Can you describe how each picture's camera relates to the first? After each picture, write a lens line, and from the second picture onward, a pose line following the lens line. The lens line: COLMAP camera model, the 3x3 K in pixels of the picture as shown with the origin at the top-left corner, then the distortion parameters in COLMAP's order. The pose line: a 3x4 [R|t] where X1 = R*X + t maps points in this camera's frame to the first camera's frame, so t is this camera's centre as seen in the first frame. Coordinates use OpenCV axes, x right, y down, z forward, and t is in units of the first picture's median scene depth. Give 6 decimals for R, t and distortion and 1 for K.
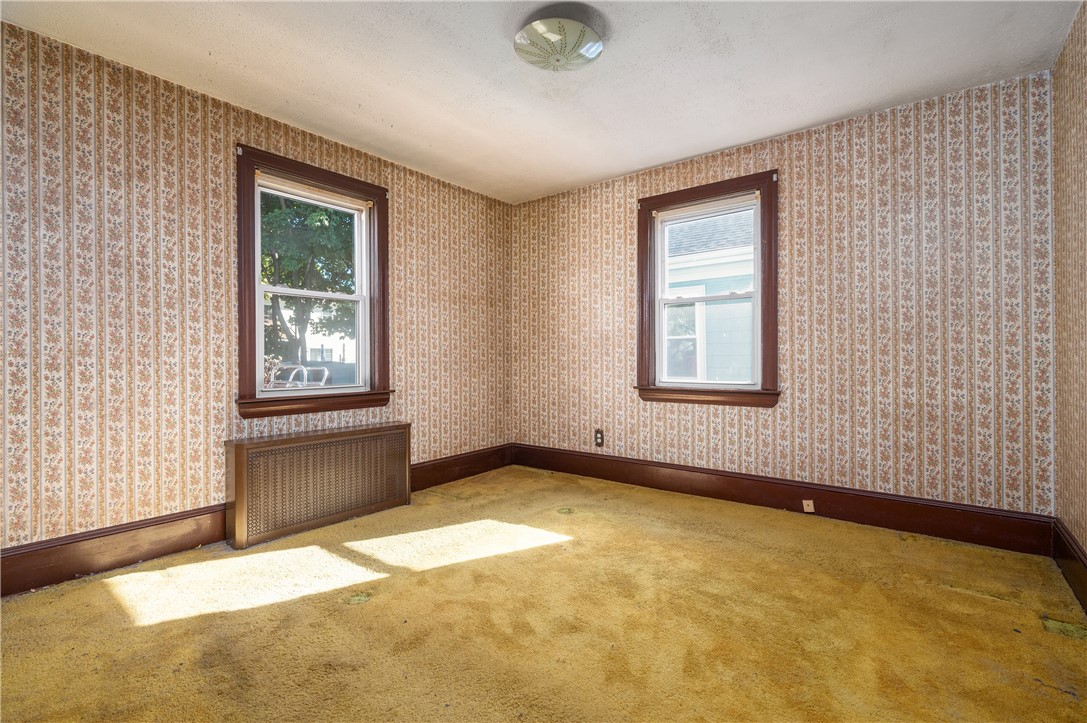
lens RADIAL K [[506.0, 0, 538.4], [0, 506.0, 359.5], [0, 0, 1]] dist [0.001388, -0.000290]
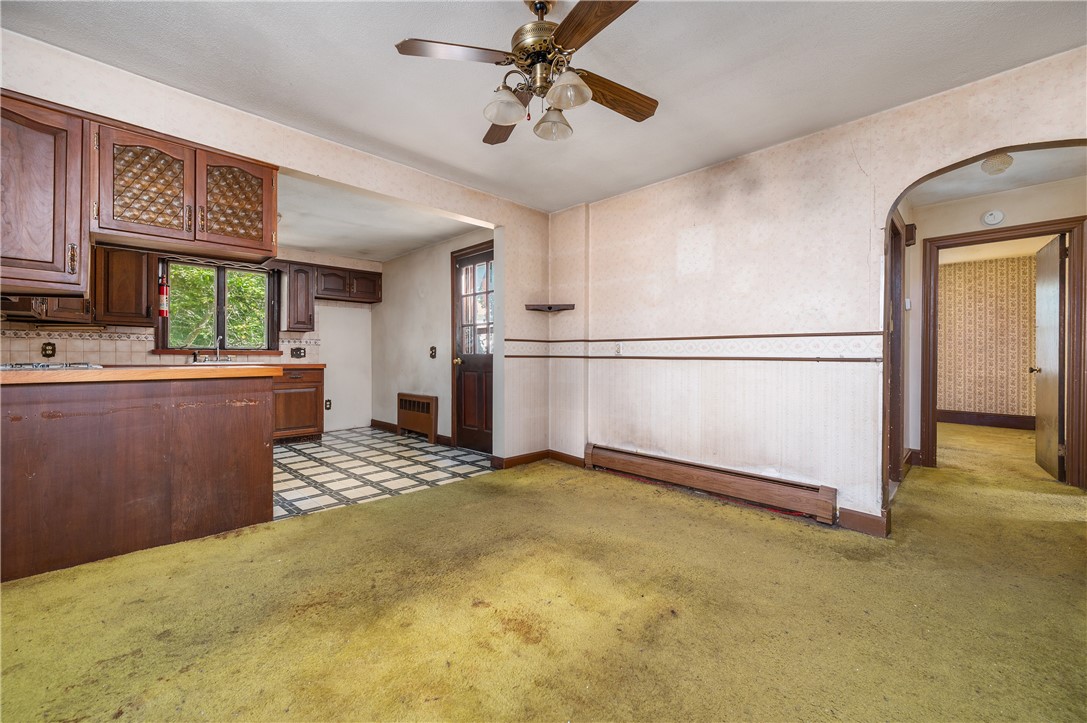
lens RADIAL K [[429.4, 0, 543.5], [0, 429.4, 357.4], [0, 0, 1]] dist [-0.001733, -0.000293]
pose [[0.993229, 0.005264, -0.116054, -1.255979], [-0.004615, 0.999972, 0.005866, -0.012901], [0.116082, -0.005291, 0.993226, -1.459473]]
